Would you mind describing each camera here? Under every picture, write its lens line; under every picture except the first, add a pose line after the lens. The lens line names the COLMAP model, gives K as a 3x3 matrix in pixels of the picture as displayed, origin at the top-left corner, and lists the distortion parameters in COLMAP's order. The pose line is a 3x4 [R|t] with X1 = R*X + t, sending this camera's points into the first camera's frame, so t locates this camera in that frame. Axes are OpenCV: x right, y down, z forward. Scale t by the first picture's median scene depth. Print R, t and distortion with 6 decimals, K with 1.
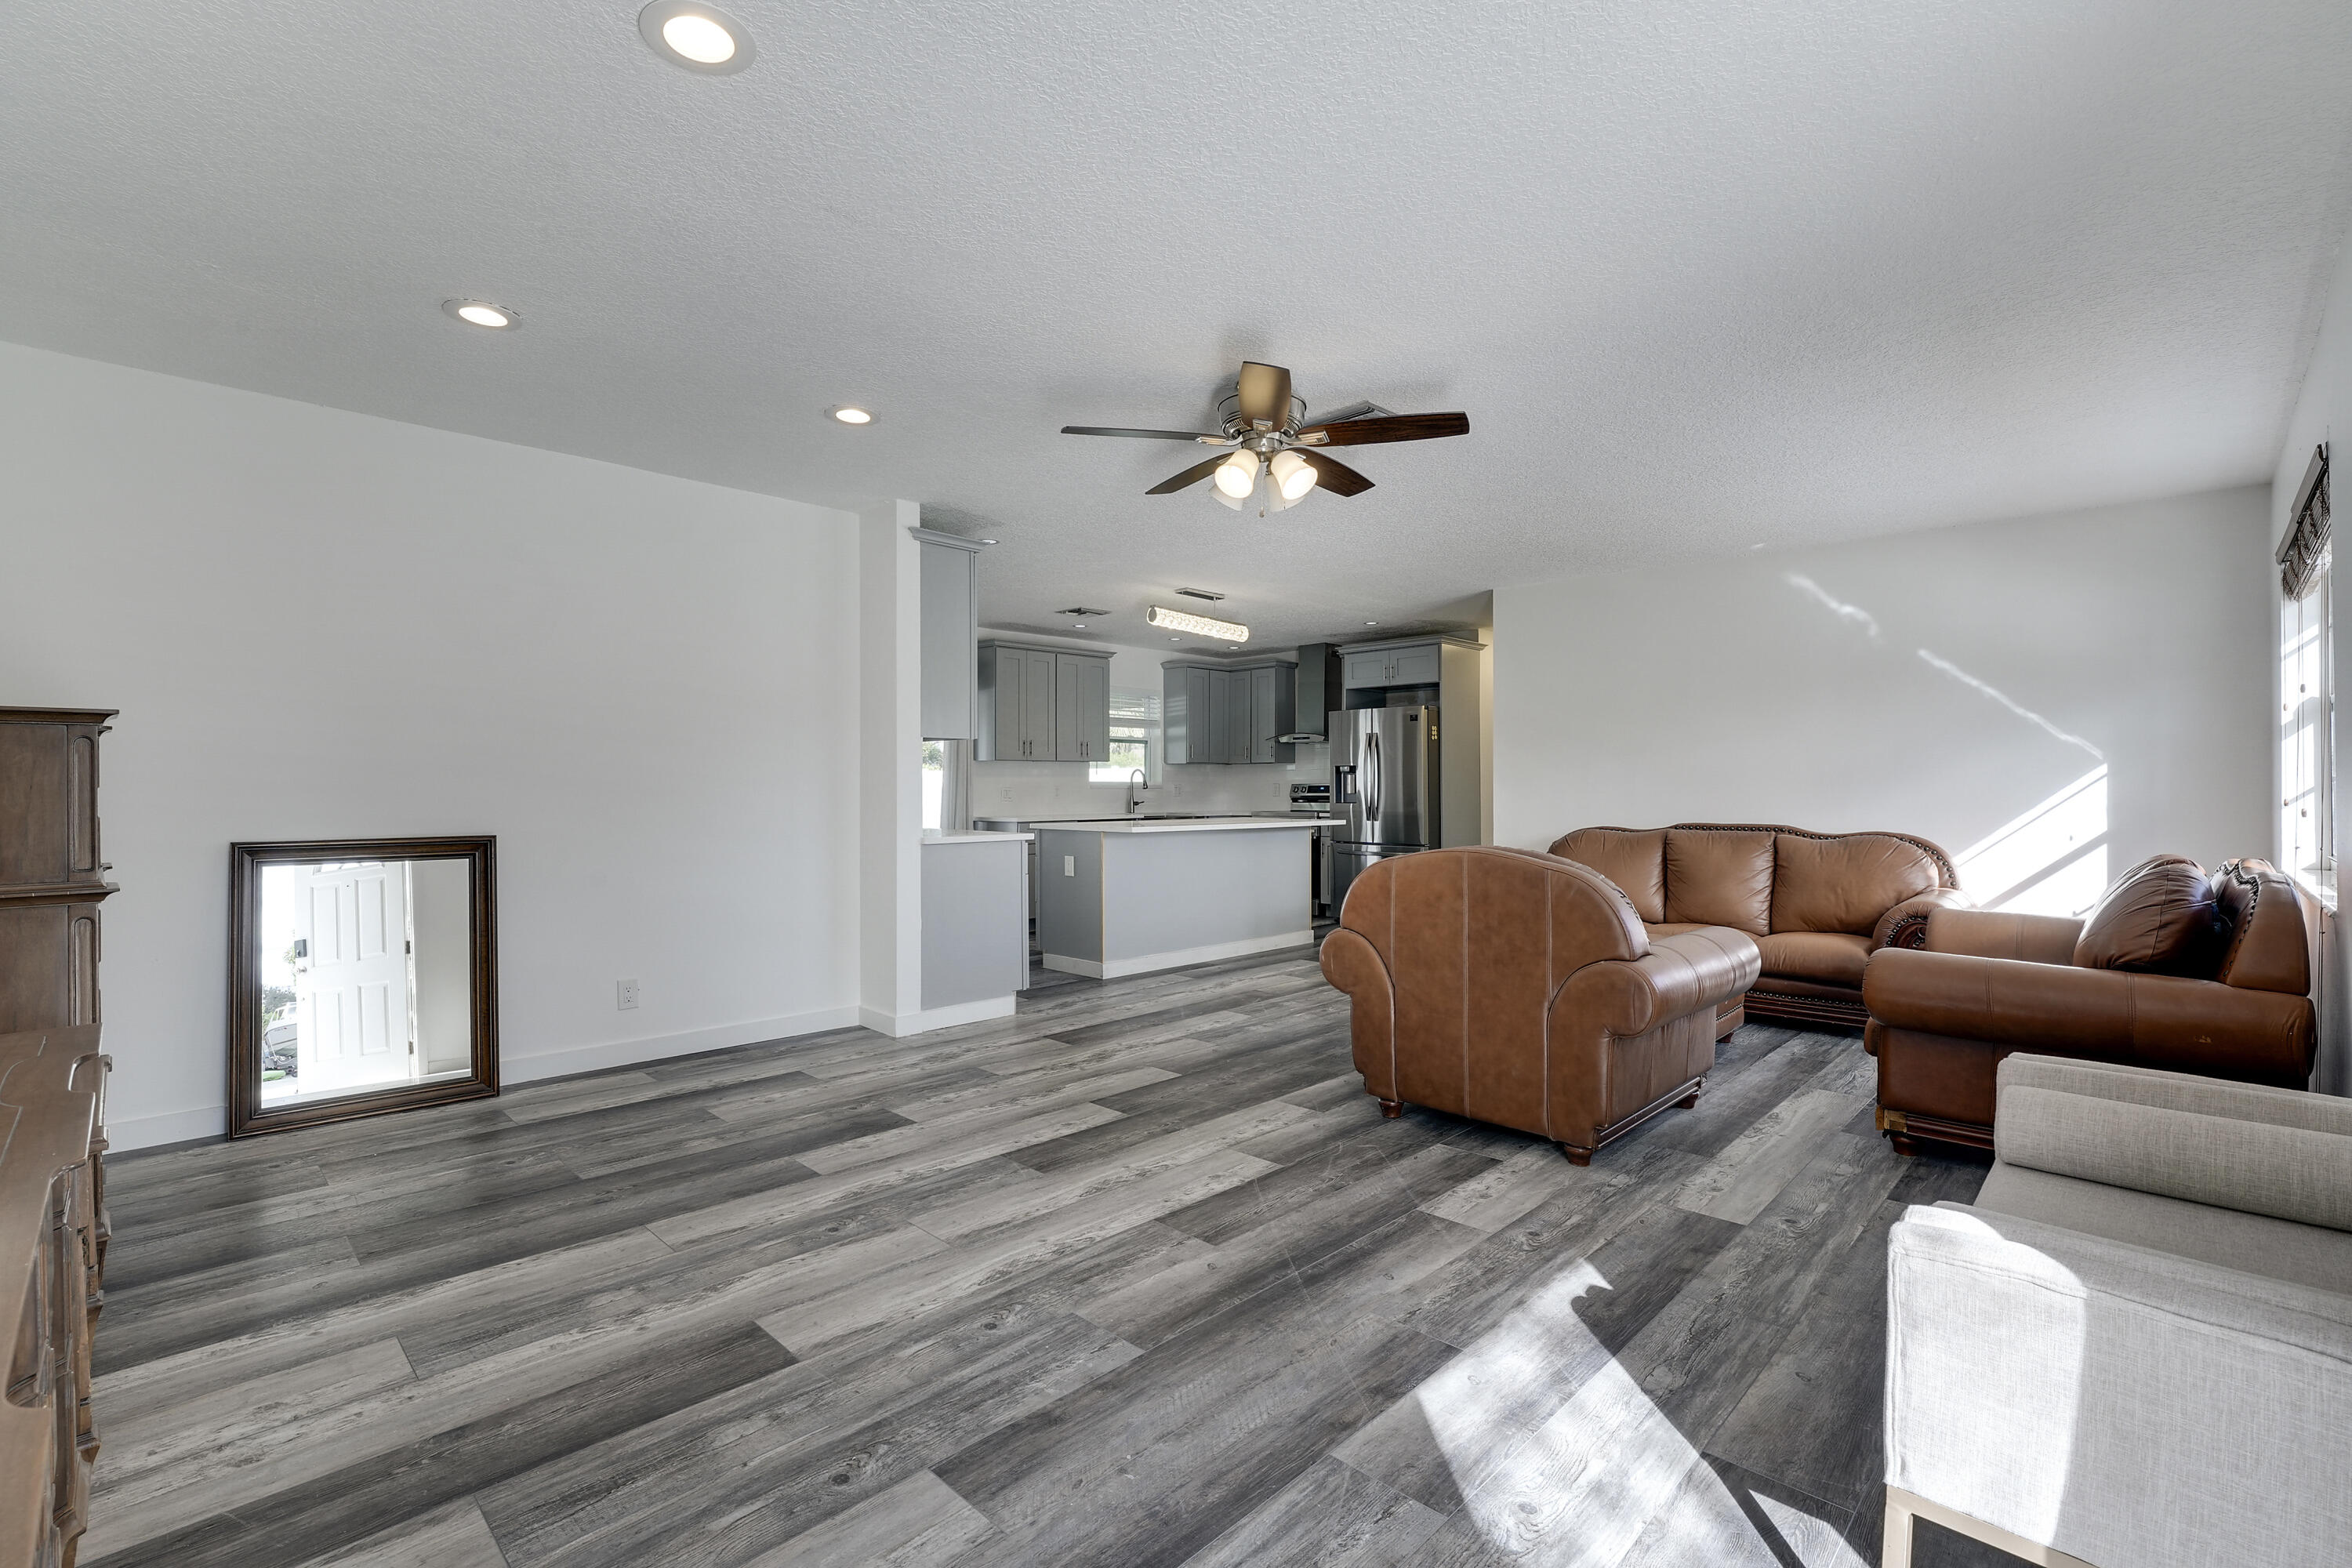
lens RADIAL K [[1044.5, 0, 1176.0], [0, 1044.5, 784.0], [0, 0, 1]] dist [-0.009837, -0.000065]
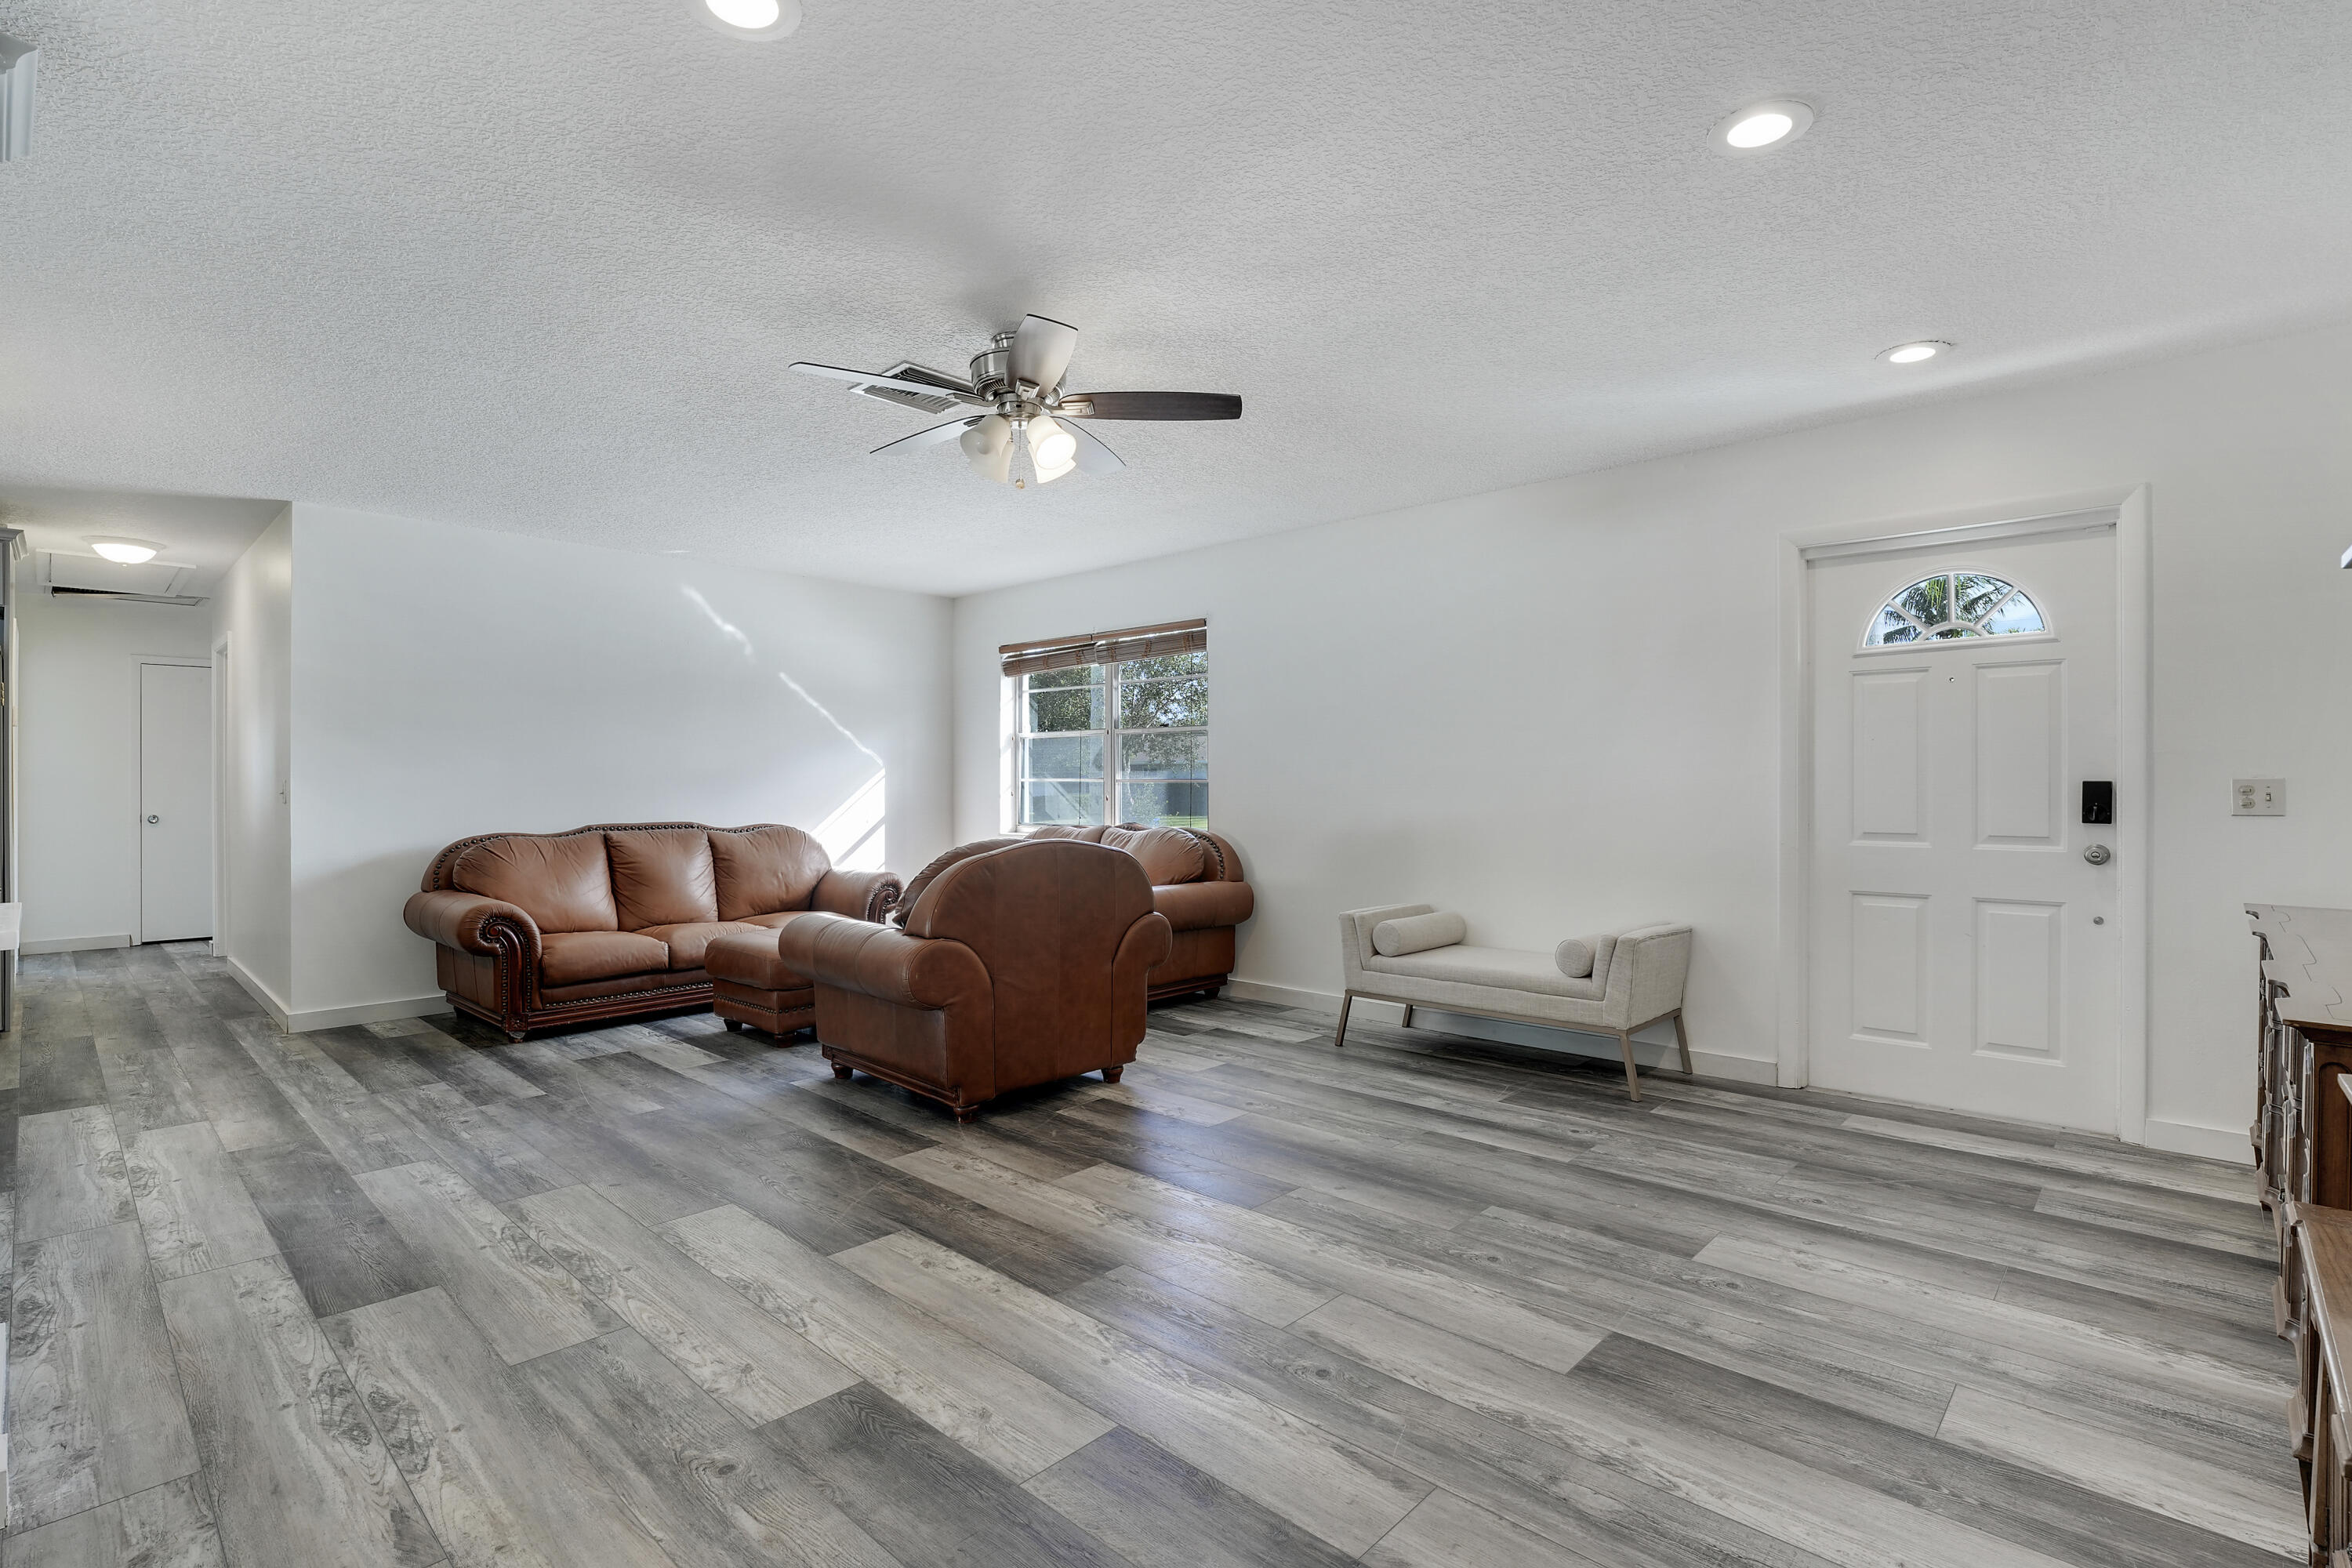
lens RADIAL K [[1081.9, 0, 1176.0], [0, 1081.9, 784.0], [0, 0, 1]] dist [-0.013461, 0.001048]
pose [[-0.013433, 0.001167, 0.999909, -1.066967], [0.001138, 0.999999, -0.001152, 0.005431], [-0.999909, 0.001122, -0.013434, 1.080340]]
